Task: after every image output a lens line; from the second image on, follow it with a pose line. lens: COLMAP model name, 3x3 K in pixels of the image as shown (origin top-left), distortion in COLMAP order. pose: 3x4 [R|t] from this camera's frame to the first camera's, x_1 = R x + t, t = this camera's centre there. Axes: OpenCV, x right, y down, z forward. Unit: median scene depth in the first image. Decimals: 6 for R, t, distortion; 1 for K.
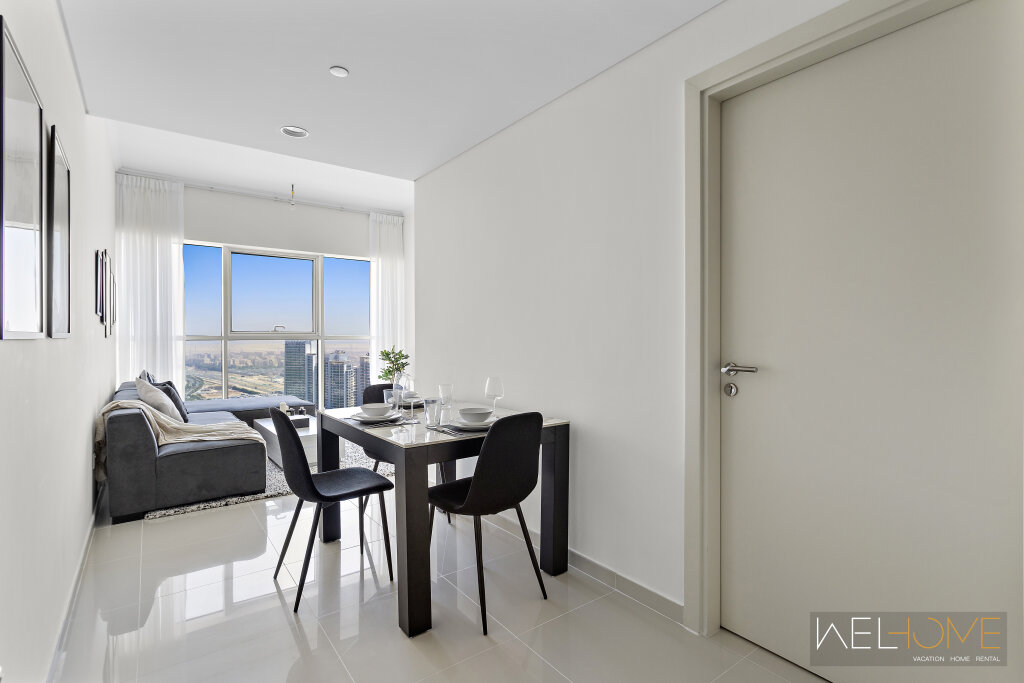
lens RADIAL K [[514.1, 0, 545.2], [0, 514.1, 337.6], [0, 0, 1]] dist [-0.004115, -0.000564]
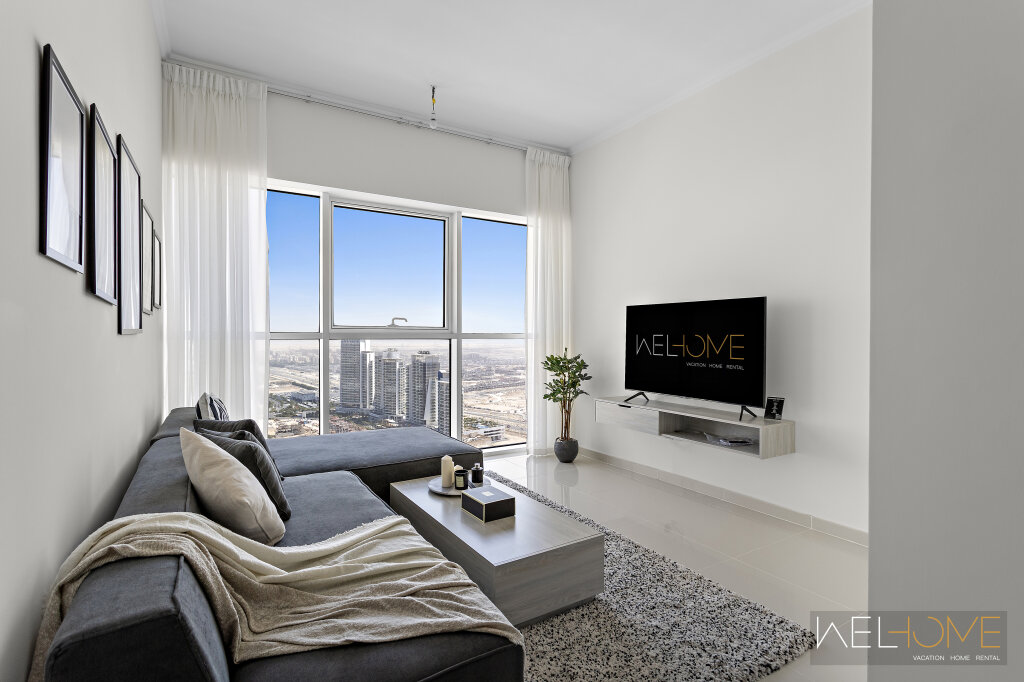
lens RADIAL K [[495.1, 0, 529.0], [0, 495.1, 337.9], [0, 0, 1]] dist [0.000865, 0.000682]
pose [[0.995346, 0.005153, -0.096225, -0.309959], [-0.004871, 0.999983, 0.003166, 0.000293], [0.096240, -0.002682, 0.995355, 0.406363]]
